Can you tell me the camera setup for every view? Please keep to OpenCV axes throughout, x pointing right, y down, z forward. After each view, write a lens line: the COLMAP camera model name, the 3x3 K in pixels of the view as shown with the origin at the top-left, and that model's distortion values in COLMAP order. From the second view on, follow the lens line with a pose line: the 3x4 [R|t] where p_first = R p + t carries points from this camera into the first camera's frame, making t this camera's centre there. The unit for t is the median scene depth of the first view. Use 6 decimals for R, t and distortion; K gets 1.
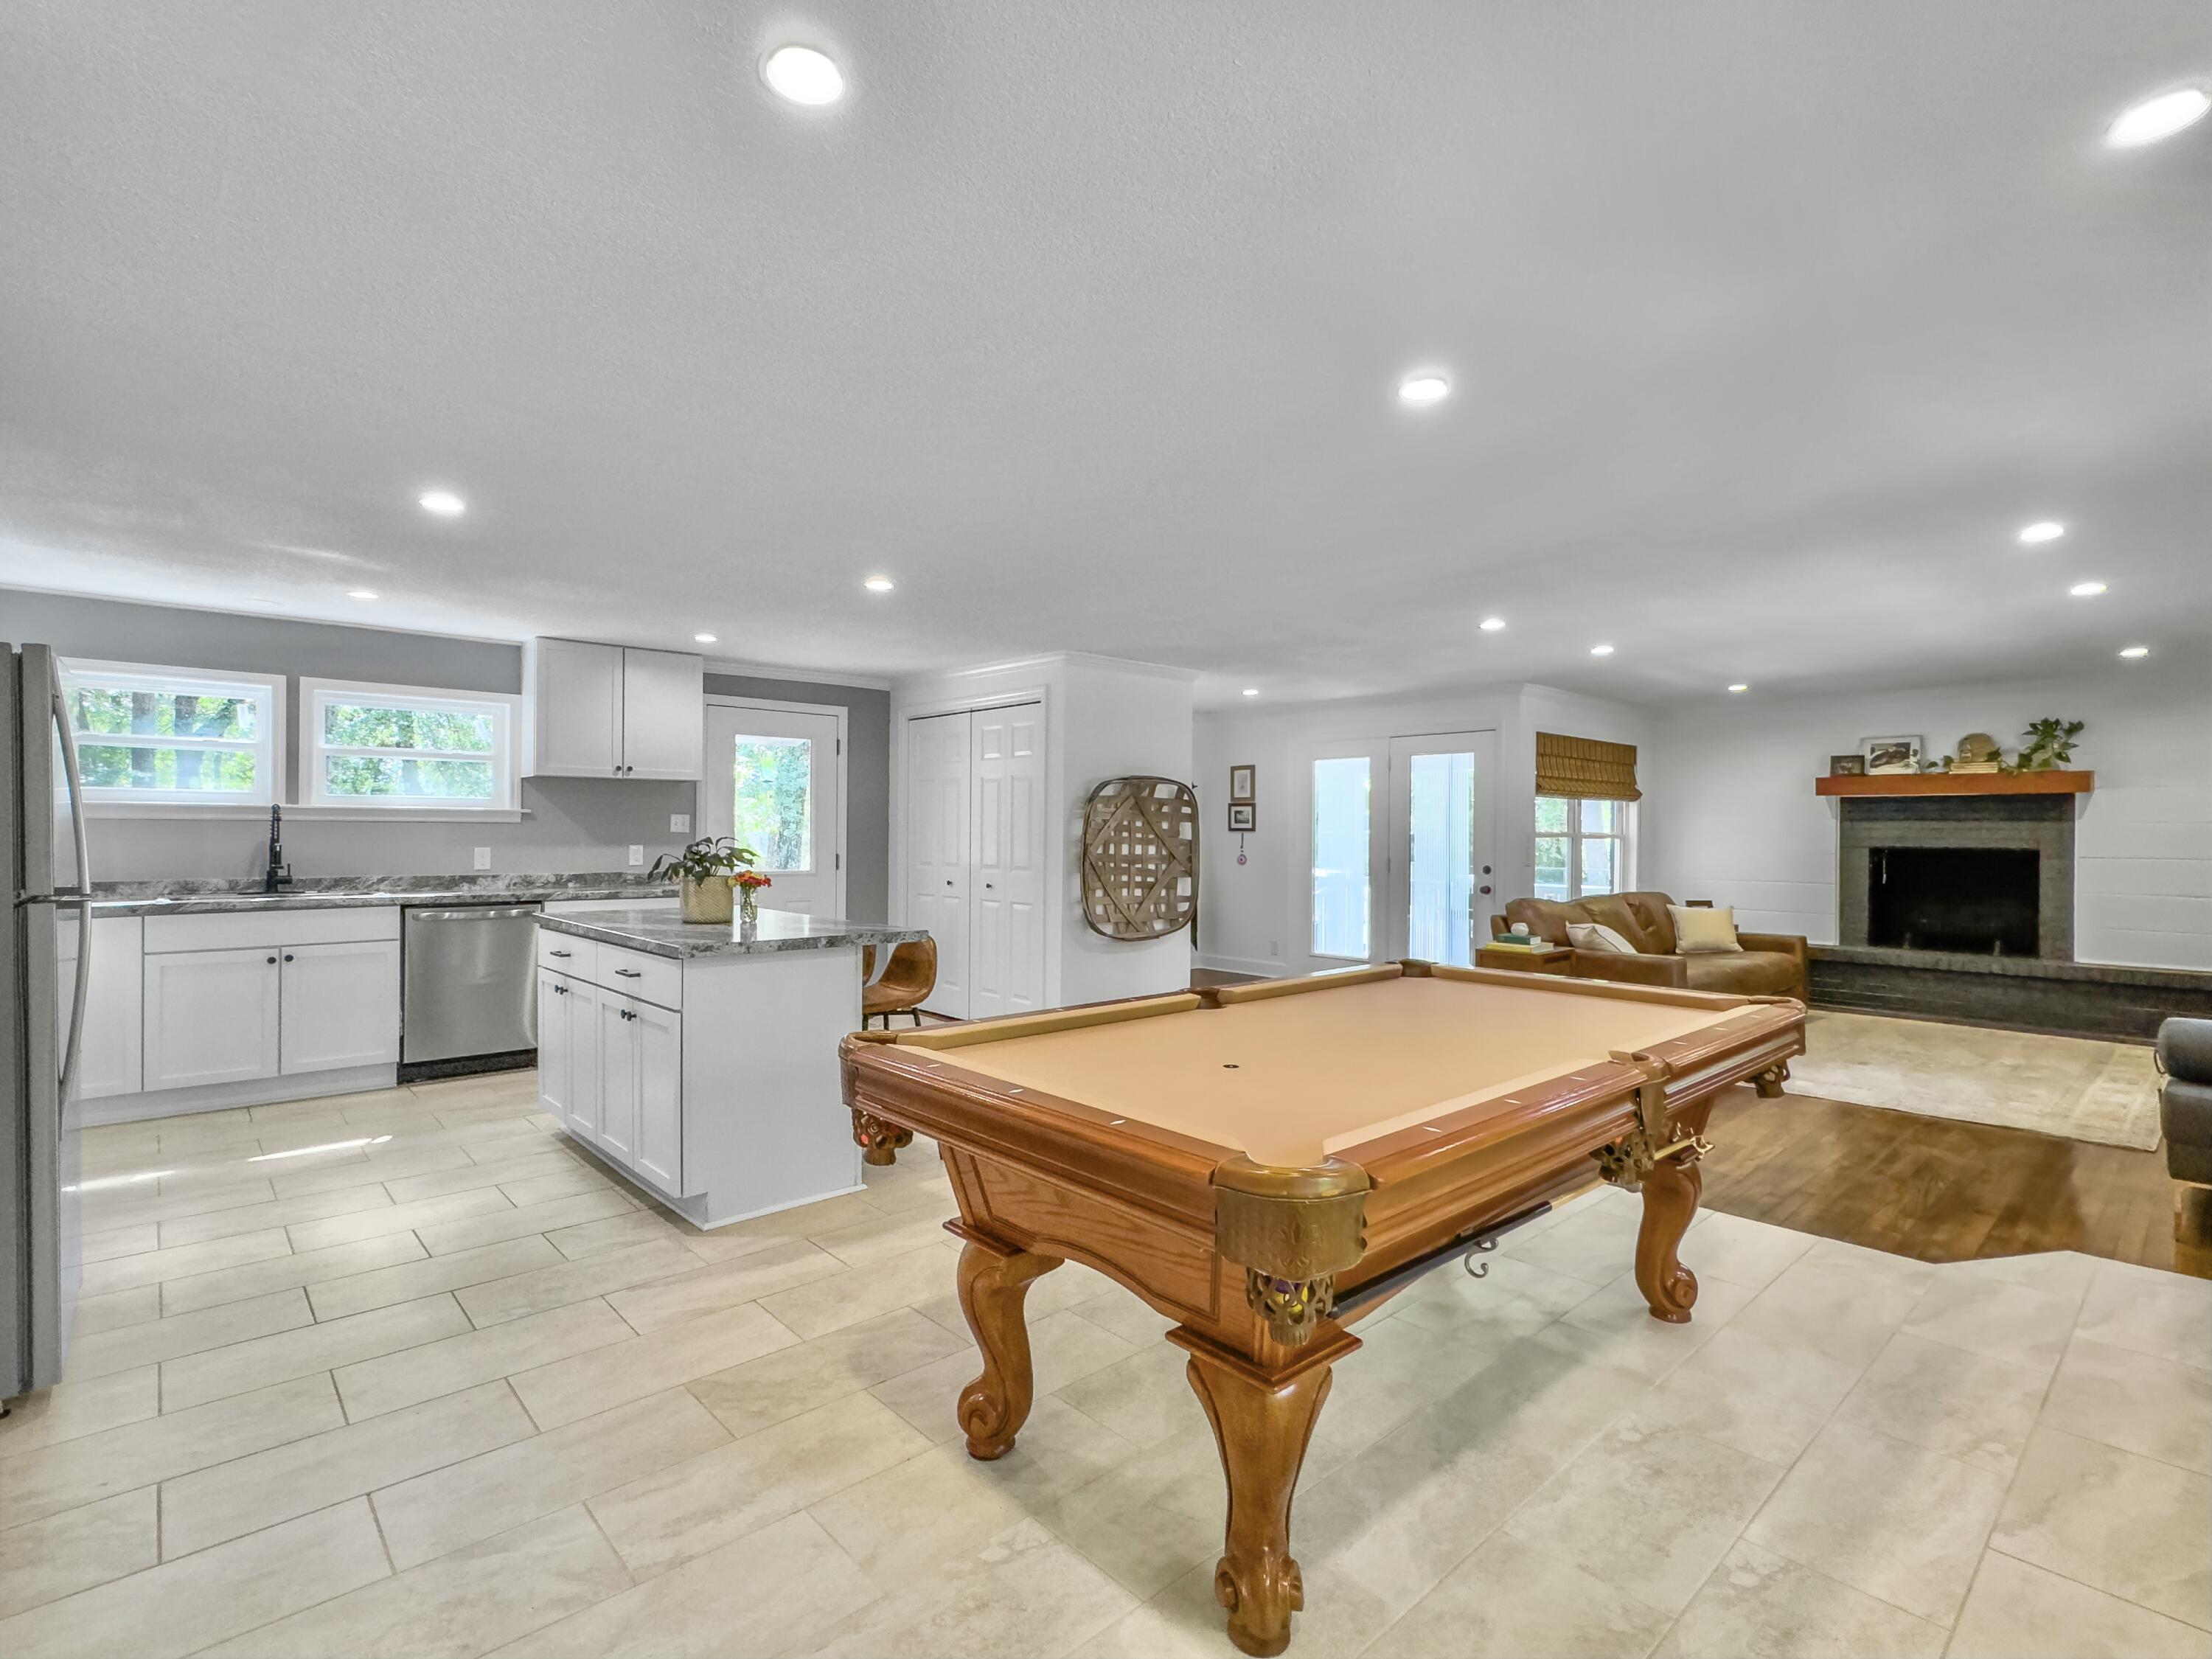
lens RADIAL K [[1036.4, 0, 1111.4], [0, 1036.4, 833.6], [0, 0, 1]] dist [-0.000854, 0.000562]
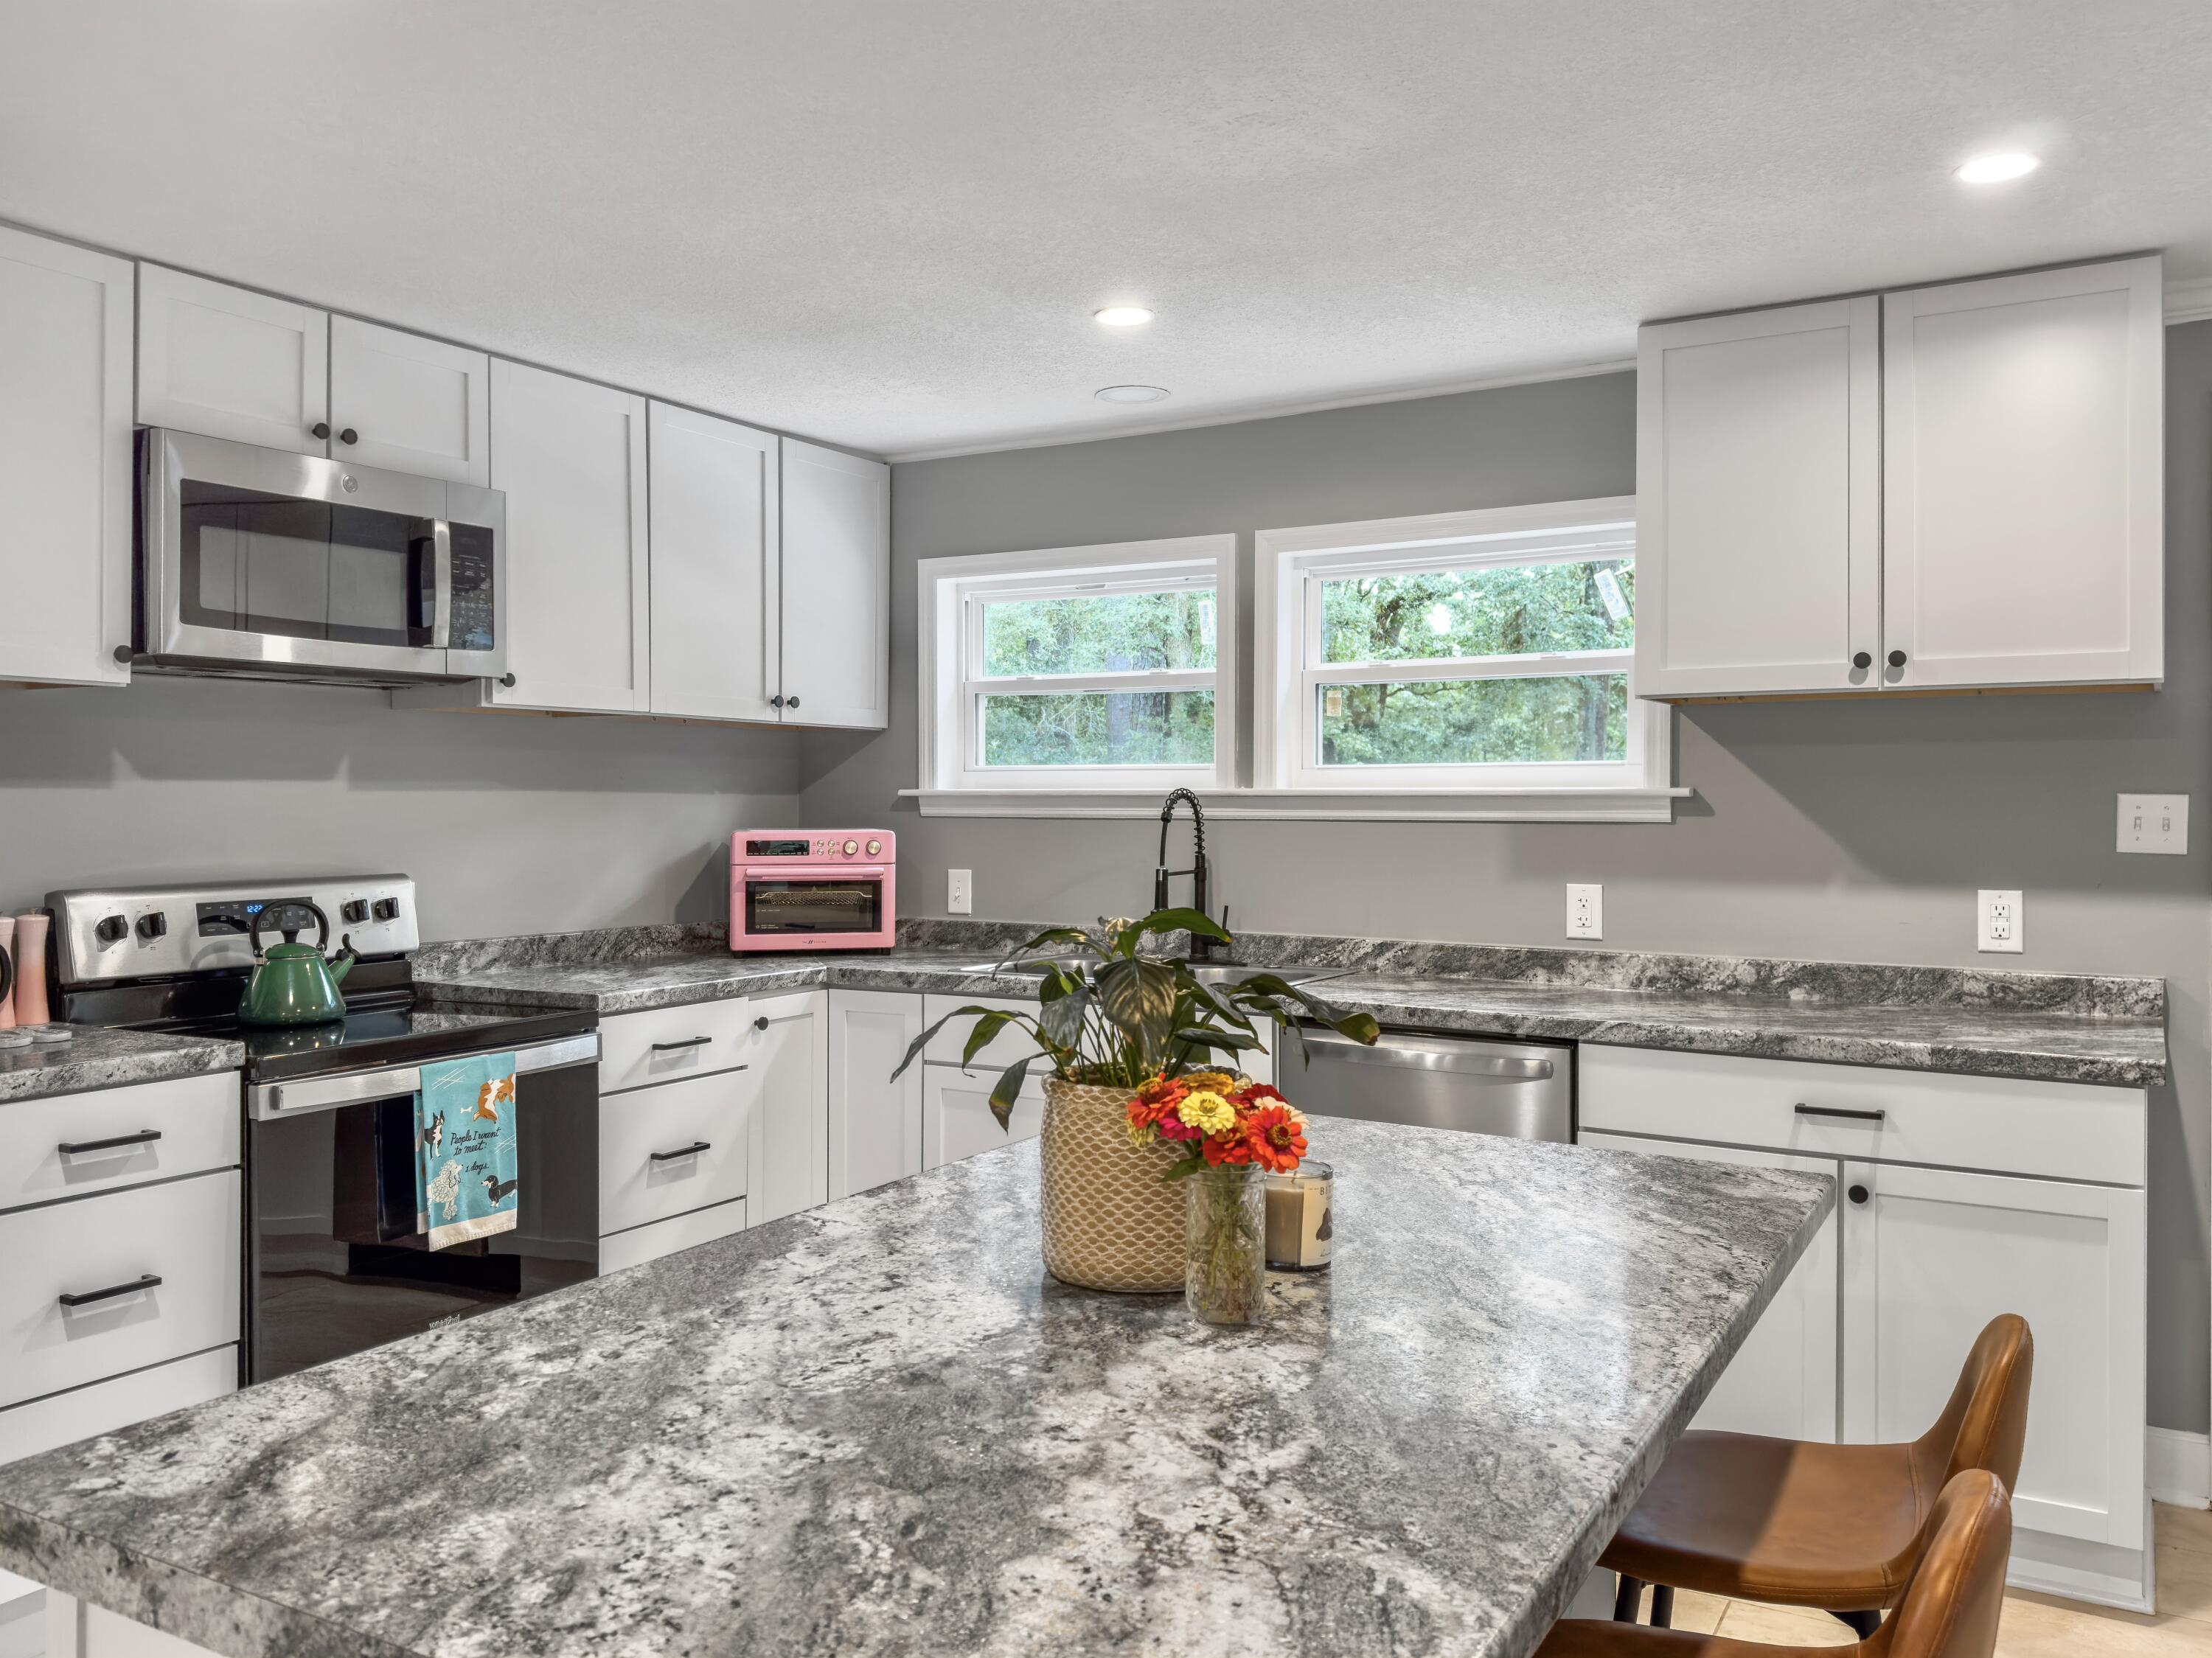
lens RADIAL K [[1737.2, 0, 1097.5], [0, 1737.2, 793.6], [0, 0, 1]] dist [0.078541, -0.101952]
pose [[0.293947, -0.010946, -0.955759, -0.010270], [-0.004095, 0.999911, -0.012711, -0.010236], [0.955813, 0.007651, 0.293876, 0.509261]]
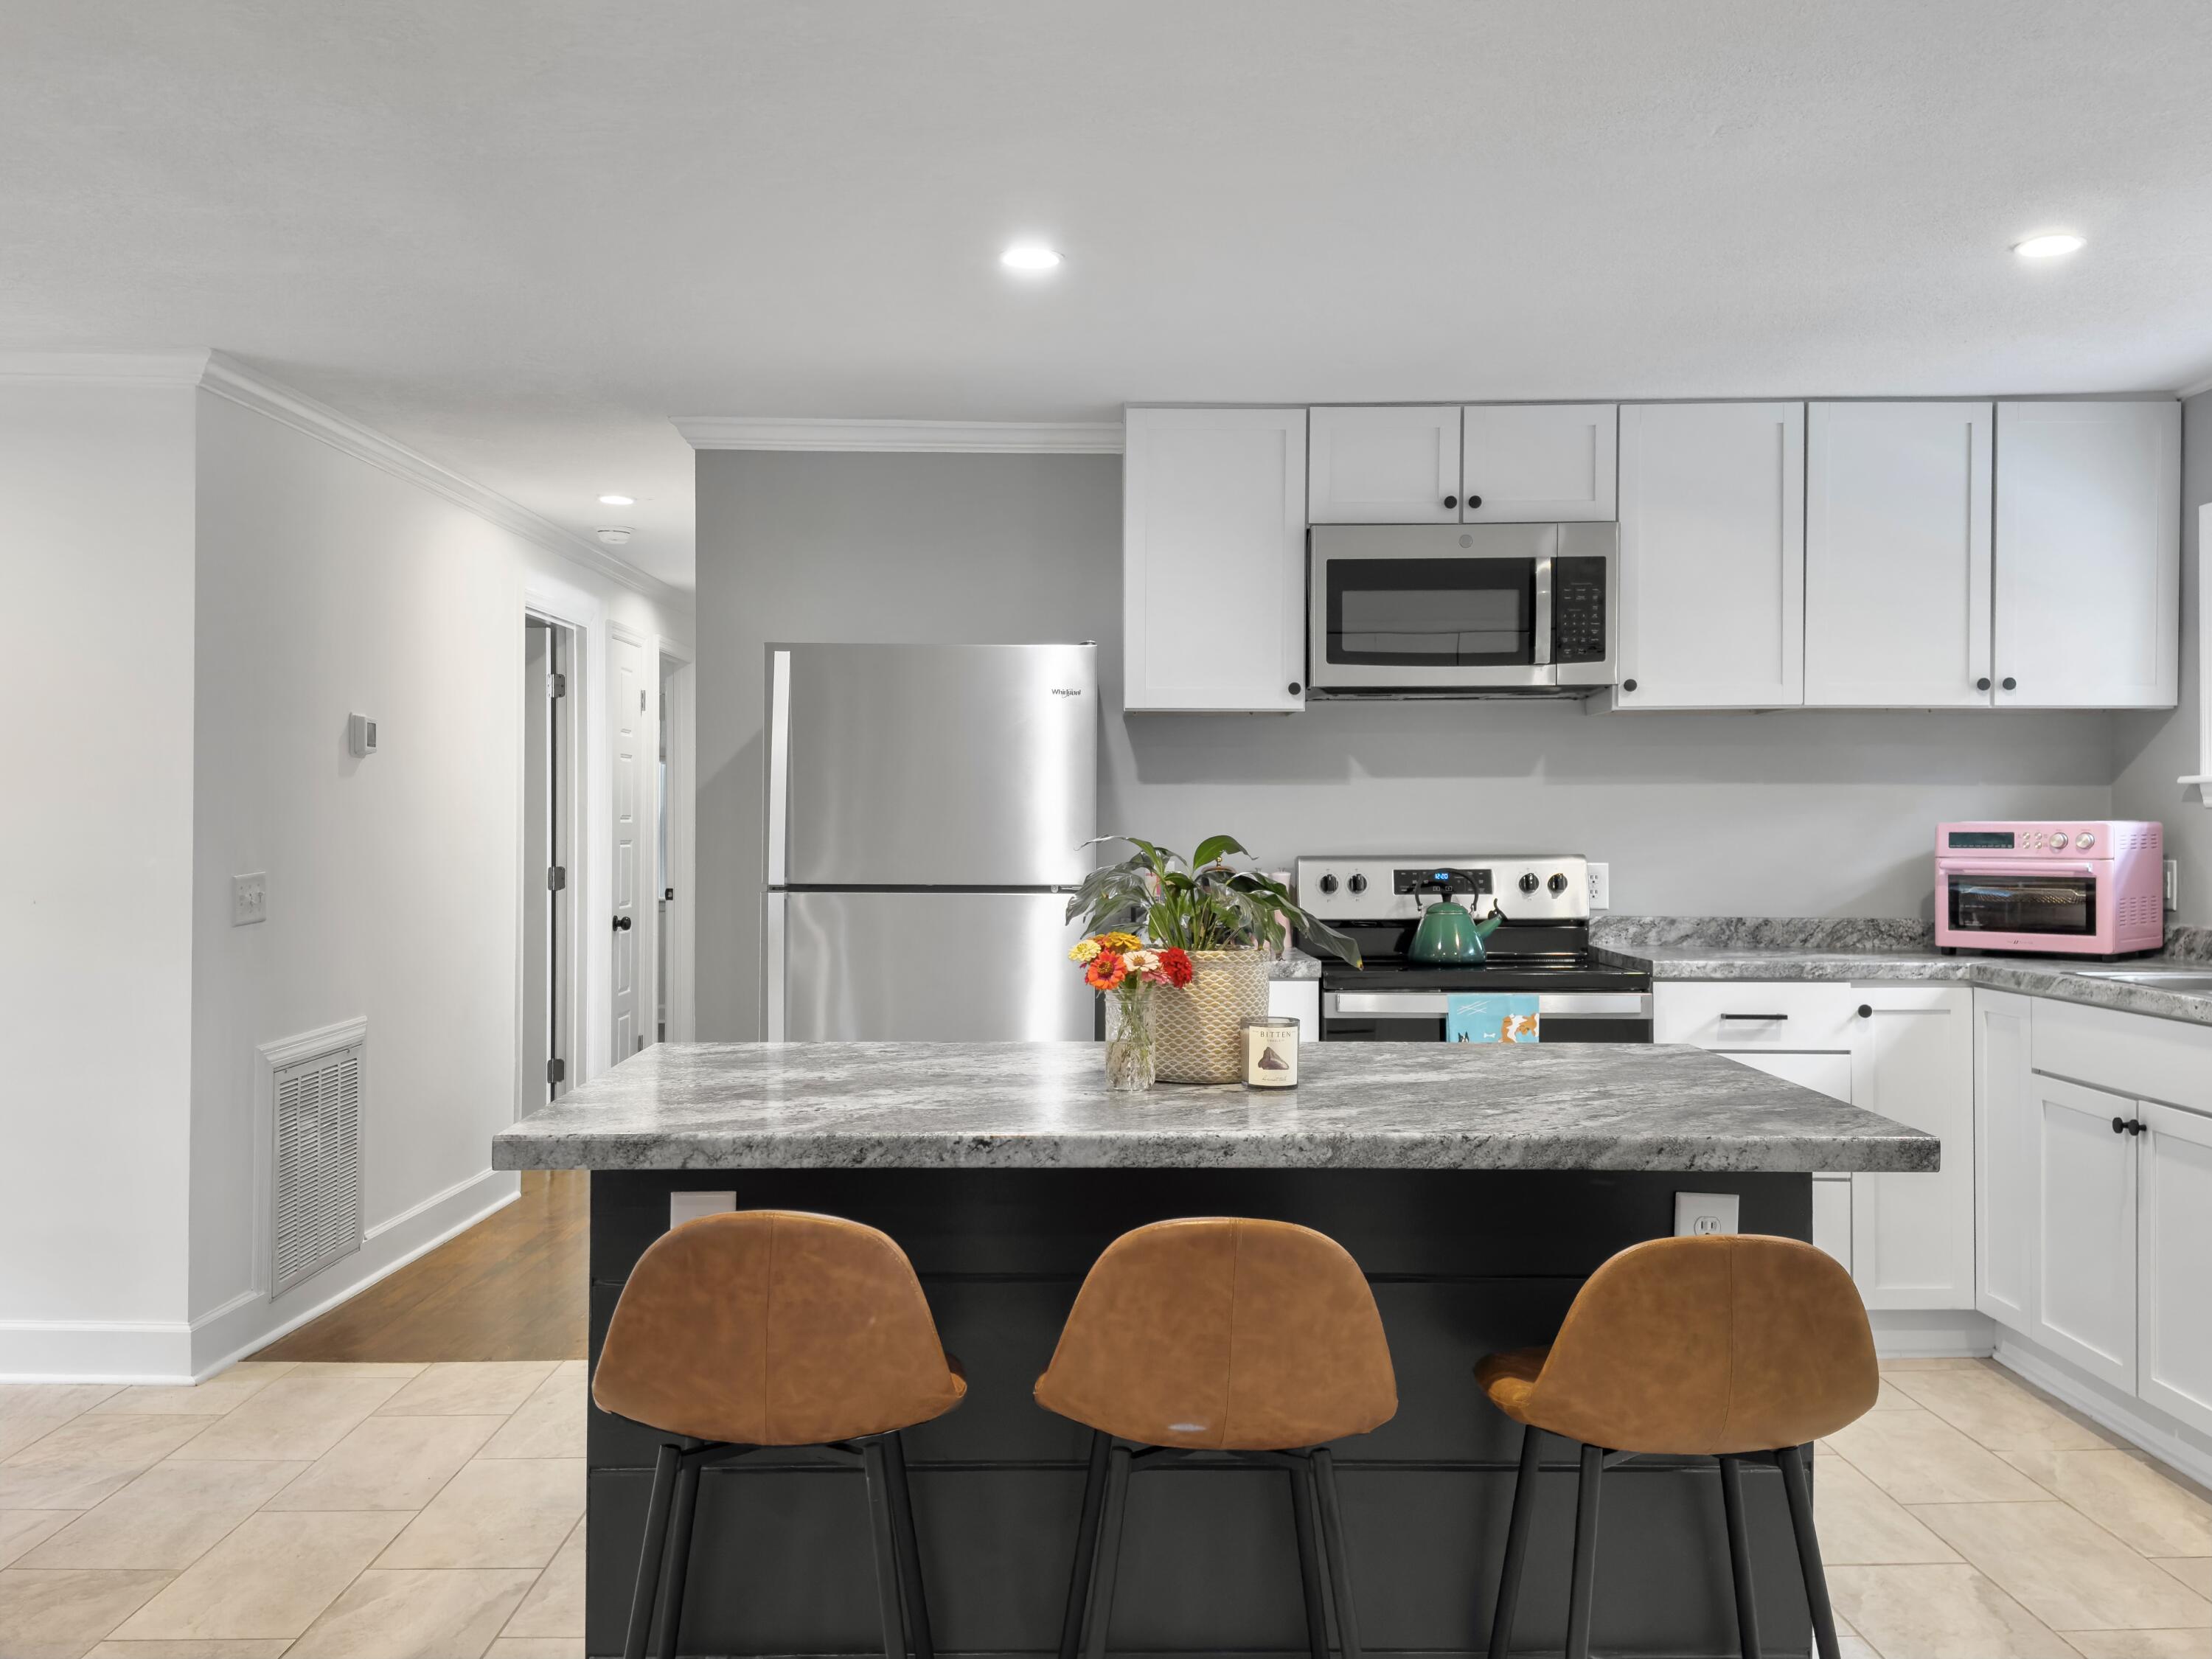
lens RADIAL K [[2042.0, 0, 1088.0], [0, 2042.0, 843.1], [0, 0, 1]] dist [0.069430, 0.000000]
pose [[-0.673457, -0.000620, -0.739226, 0.084322], [-0.009169, 0.999930, 0.007515, 0.000532], [0.739170, 0.011839, -0.673415, 0.839829]]
